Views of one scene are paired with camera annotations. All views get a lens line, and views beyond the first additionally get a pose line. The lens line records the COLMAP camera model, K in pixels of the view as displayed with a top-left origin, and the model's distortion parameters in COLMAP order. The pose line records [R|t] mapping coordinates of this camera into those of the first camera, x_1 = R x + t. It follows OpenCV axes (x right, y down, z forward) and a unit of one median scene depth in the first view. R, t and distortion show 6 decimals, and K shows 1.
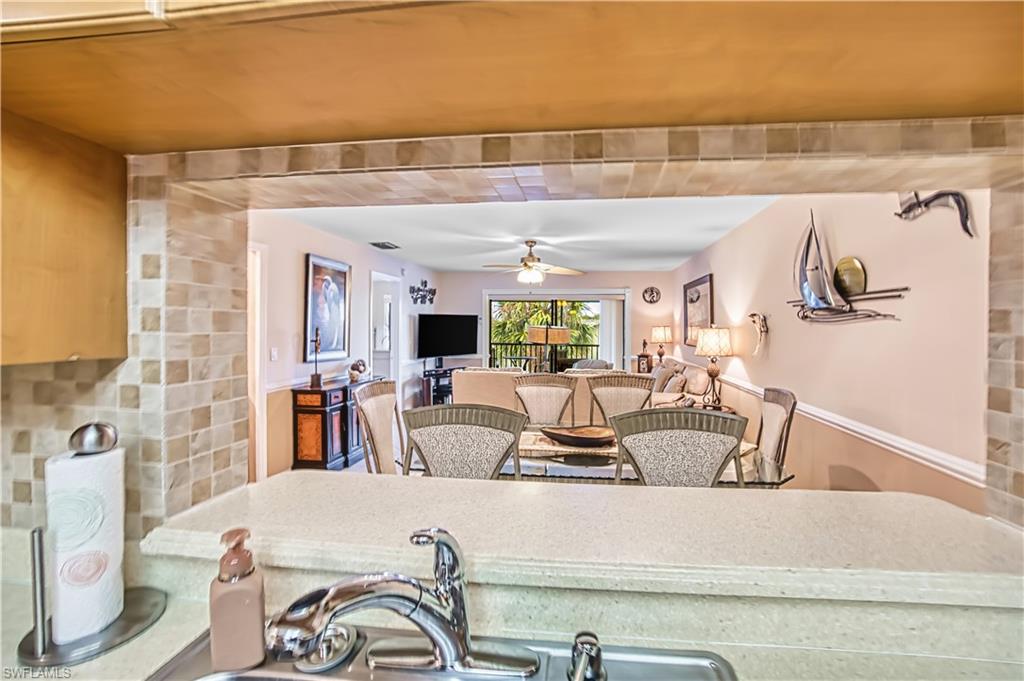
lens RADIAL K [[428.5, 0, 533.6], [0, 428.5, 324.1], [0, 0, 1]] dist [-0.034555, 0.003389]
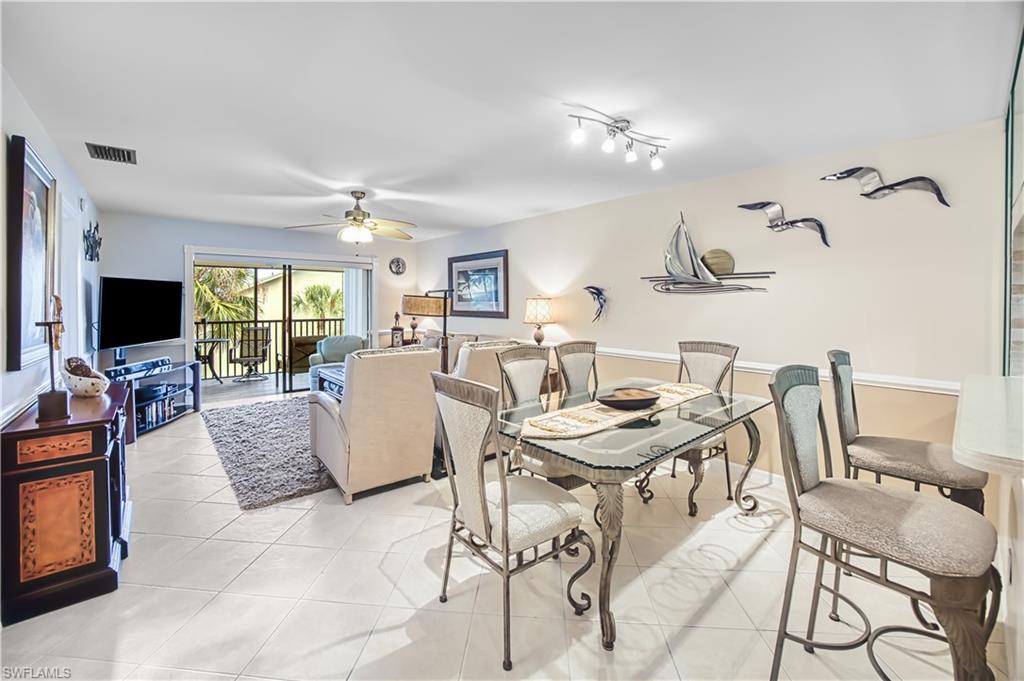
lens RADIAL K [[428.5, 0, 492.2], [0, 428.5, 301.3], [0, 0, 1]] dist [-0.034555, 0.003389]
pose [[0.682975, -0.003715, 0.730432, -0.425782], [-0.001580, 0.999977, 0.006563, 0.007908], [-0.730440, -0.005636, 0.682954, 0.257921]]
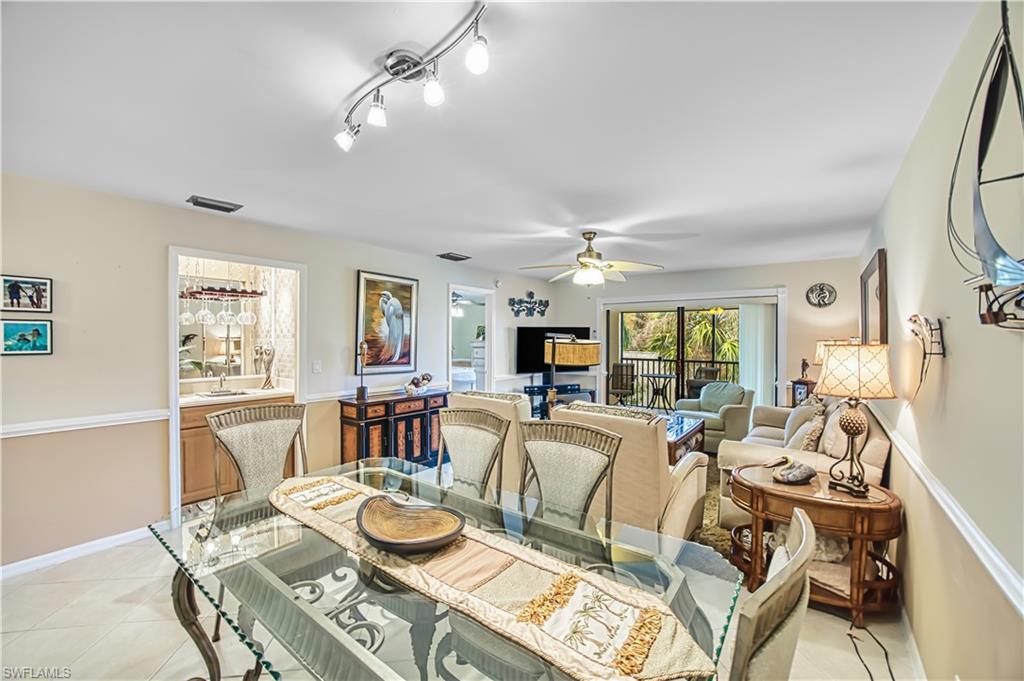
lens RADIAL K [[410.2, 0, 510.9], [0, 410.2, 342.2], [0, 0, 1]] dist [-0.026346, 0.007495]
pose [[0.870737, 0.003920, -0.491734, 0.237363], [0.002591, 0.999918, 0.012560, -0.001568], [0.491743, -0.012210, 0.870655, 0.265172]]
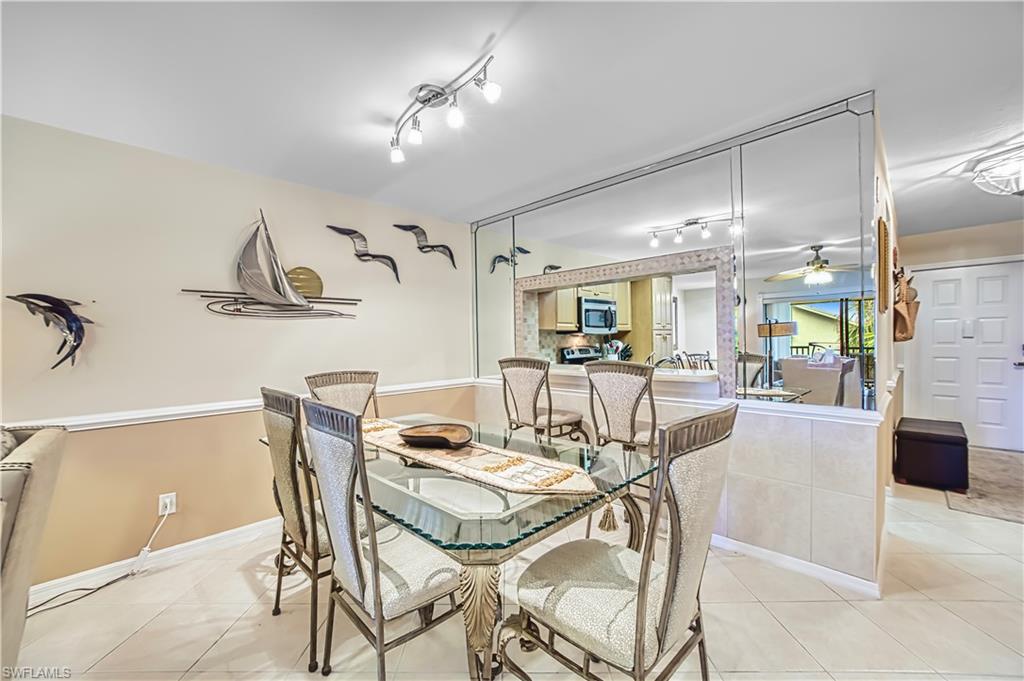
lens RADIAL K [[410.2, 0, 499.8], [0, 410.2, 348.3], [0, 0, 1]] dist [-0.026346, 0.007495]
pose [[-0.777100, -0.003905, 0.629365, -0.241022], [0.011955, 0.999709, 0.020965, 0.032774], [-0.629263, 0.023817, -0.776827, 0.754084]]
